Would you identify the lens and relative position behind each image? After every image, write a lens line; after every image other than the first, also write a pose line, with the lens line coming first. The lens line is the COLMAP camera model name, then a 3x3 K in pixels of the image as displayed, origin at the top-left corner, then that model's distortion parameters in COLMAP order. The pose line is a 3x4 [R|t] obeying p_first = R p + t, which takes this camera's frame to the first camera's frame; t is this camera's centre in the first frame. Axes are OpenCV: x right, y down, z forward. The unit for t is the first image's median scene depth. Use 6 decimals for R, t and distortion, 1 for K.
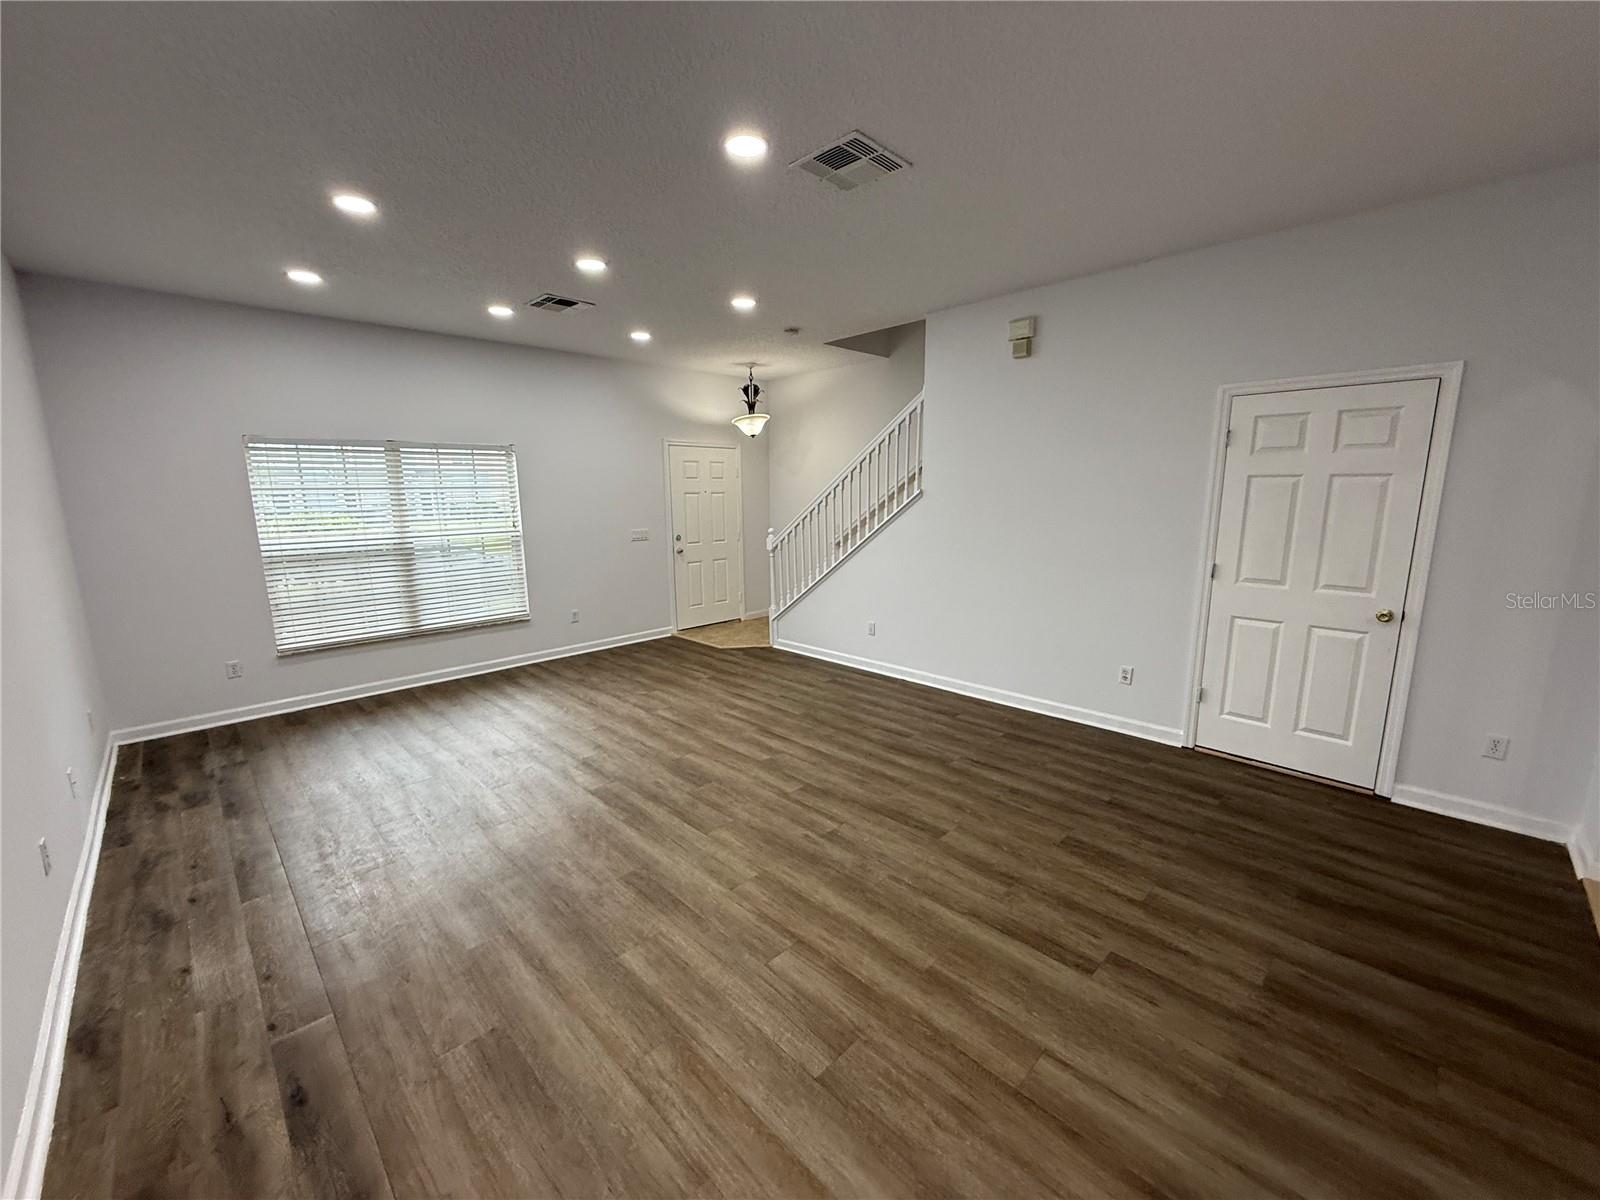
lens RADIAL K [[635.6, 0, 803.9], [0, 635.6, 600.5], [0, 0, 1]] dist [0.002084, -0.000016]
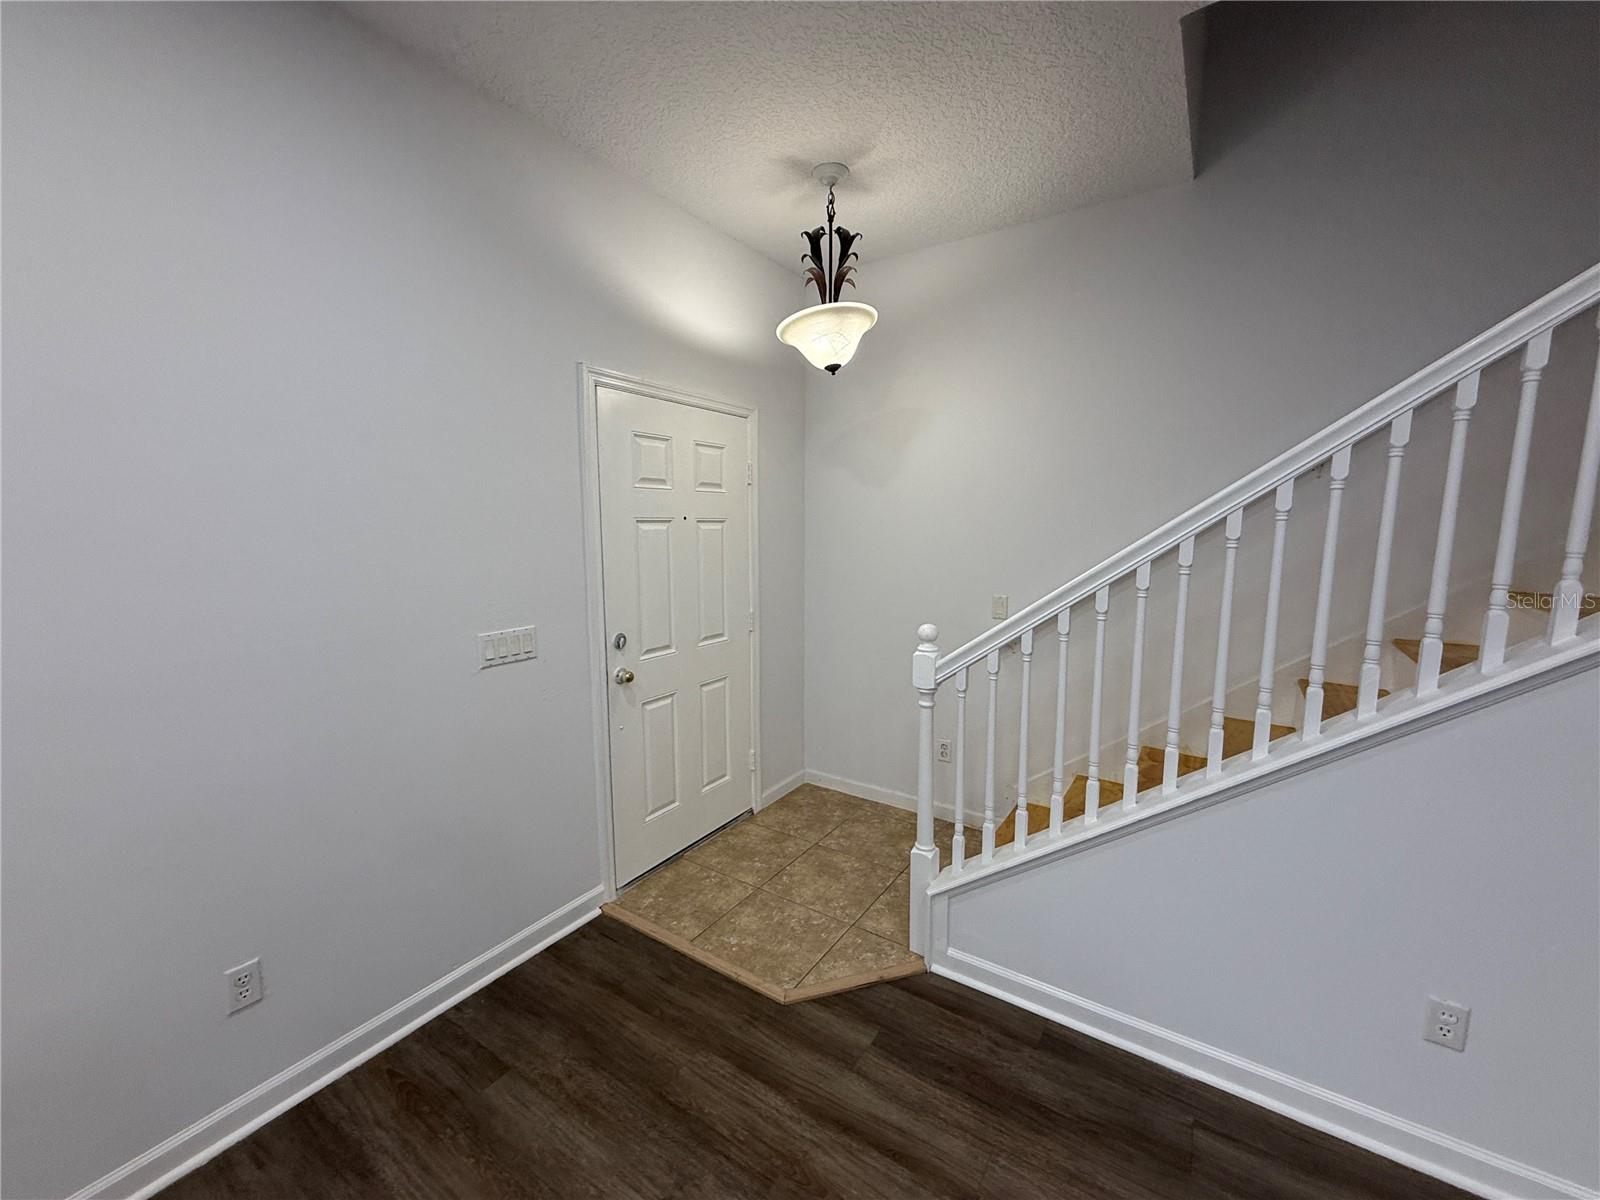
lens RADIAL K [[632.4, 0, 799.2], [0, 632.4, 602.2], [0, 0, 1]] dist [0.002388, 0.000275]
pose [[0.980672, -0.015956, 0.195005, -0.275546], [0.025710, 0.998536, -0.047590, -0.167117], [-0.193960, 0.051683, 0.979647, 1.027326]]
